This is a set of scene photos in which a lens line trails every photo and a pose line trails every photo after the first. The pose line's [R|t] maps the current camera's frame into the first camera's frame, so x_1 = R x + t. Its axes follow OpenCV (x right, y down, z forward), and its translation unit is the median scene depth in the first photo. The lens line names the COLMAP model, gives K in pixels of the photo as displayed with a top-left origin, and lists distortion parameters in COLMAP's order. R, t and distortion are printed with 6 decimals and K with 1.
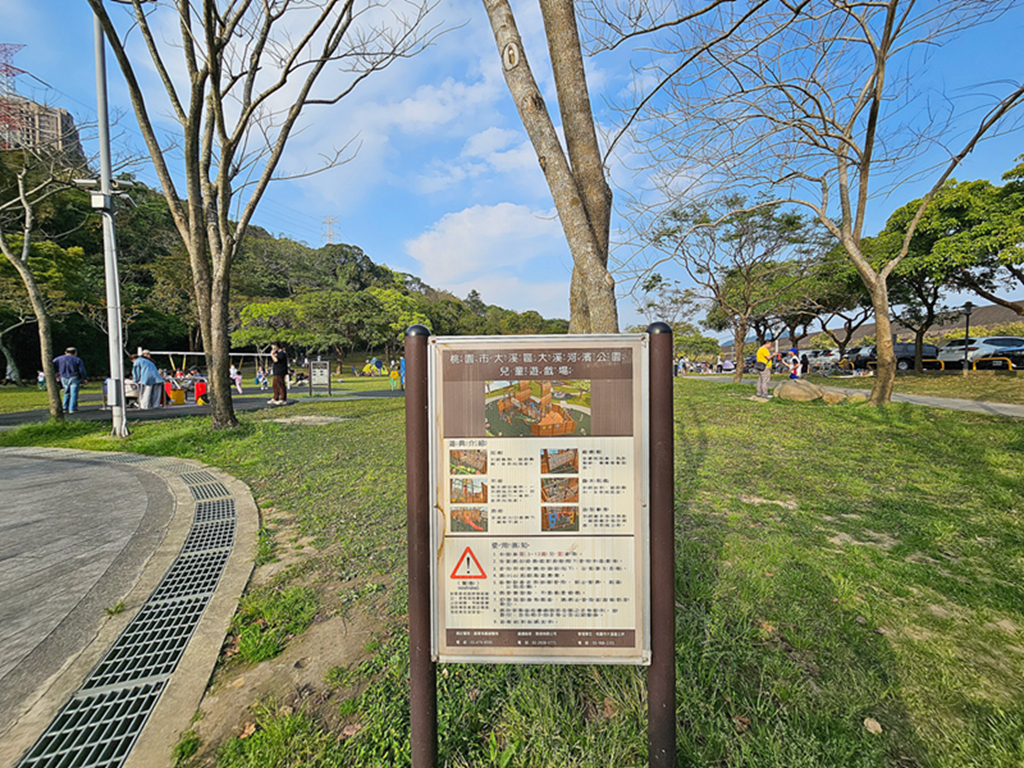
lens RADIAL K [[415.5, 0, 513.9], [0, 415.5, 382.4], [0, 0, 1]] dist [0.000857, 0.000693]
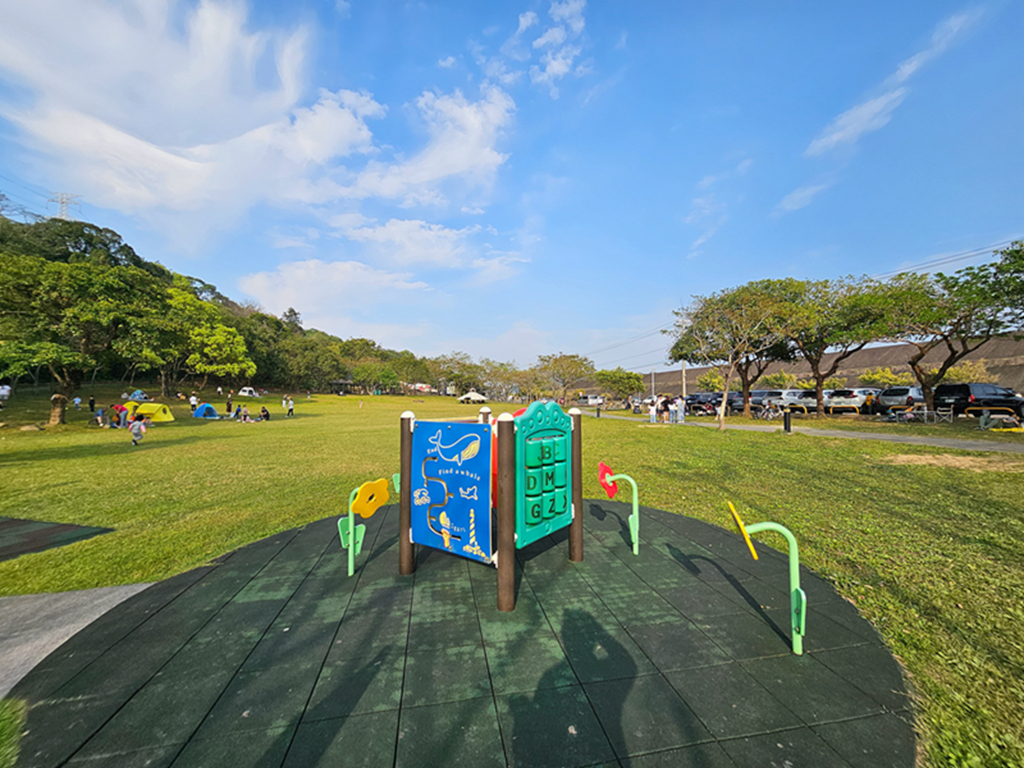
lens RADIAL K [[415.5, 0, 513.9], [0, 415.5, 382.4], [0, 0, 1]] dist [0.000857, 0.000693]
pose [[0.910706, 0.028824, 0.412047, -0.052992], [0.005159, 0.996691, -0.081123, -0.010800], [-0.413022, 0.076005, 0.907544, 0.132150]]
